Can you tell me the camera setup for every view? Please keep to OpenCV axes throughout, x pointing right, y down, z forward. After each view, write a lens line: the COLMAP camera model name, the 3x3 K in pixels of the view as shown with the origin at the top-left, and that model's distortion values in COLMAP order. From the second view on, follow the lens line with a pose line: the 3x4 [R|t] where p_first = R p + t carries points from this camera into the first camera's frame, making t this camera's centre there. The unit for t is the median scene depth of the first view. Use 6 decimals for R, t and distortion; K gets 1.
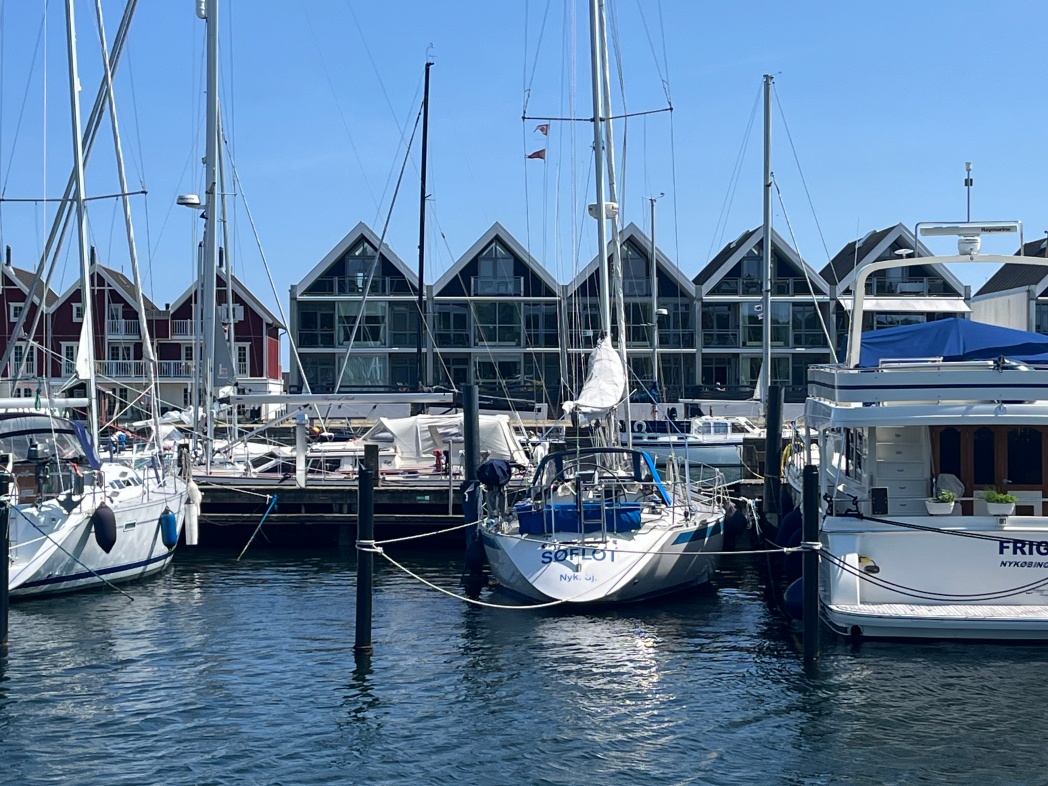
lens RADIAL K [[2015.3, 0, 524.0], [0, 2015.3, 393.0], [0, 0, 1]] dist [-0.003382, -0.003198]
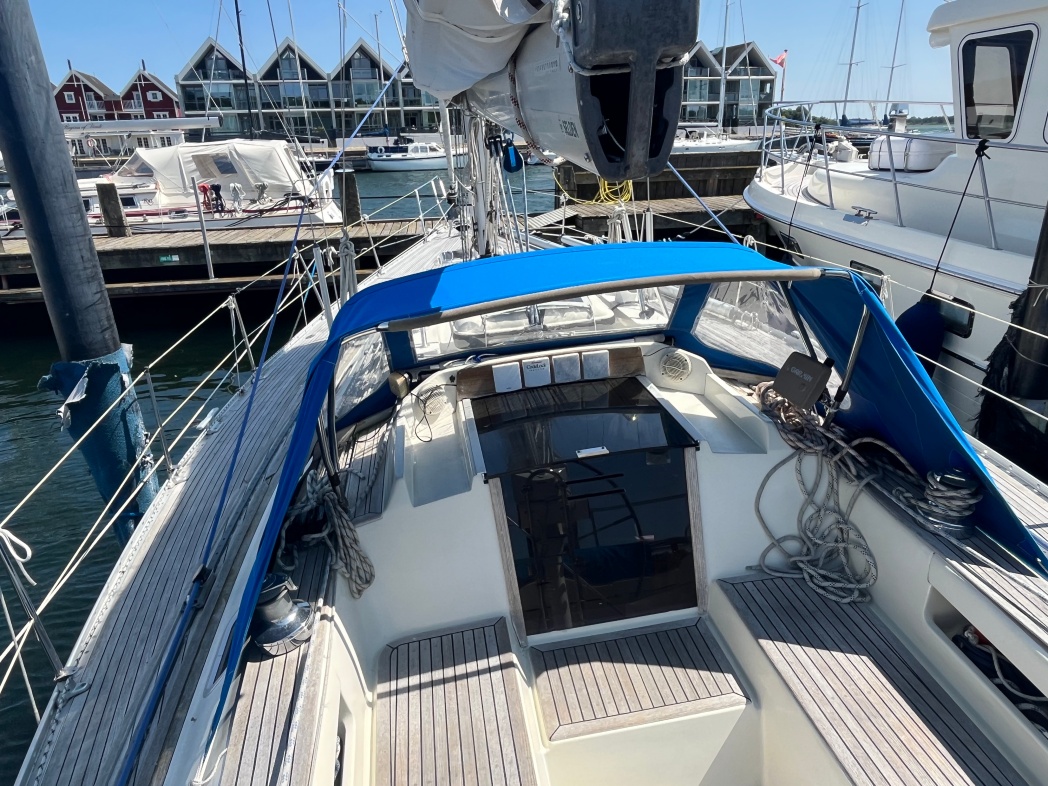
lens RADIAL K [[672.5, 0, 524.0], [0, 672.5, 393.0], [0, 0, 1]] dist [-0.003924, -0.001873]
pose [[0.961065, -0.123169, 0.247353, 0.004038], [0.026577, 0.932213, 0.360934, 0.005418], [-0.275042, -0.340307, 0.899190, 0.327466]]
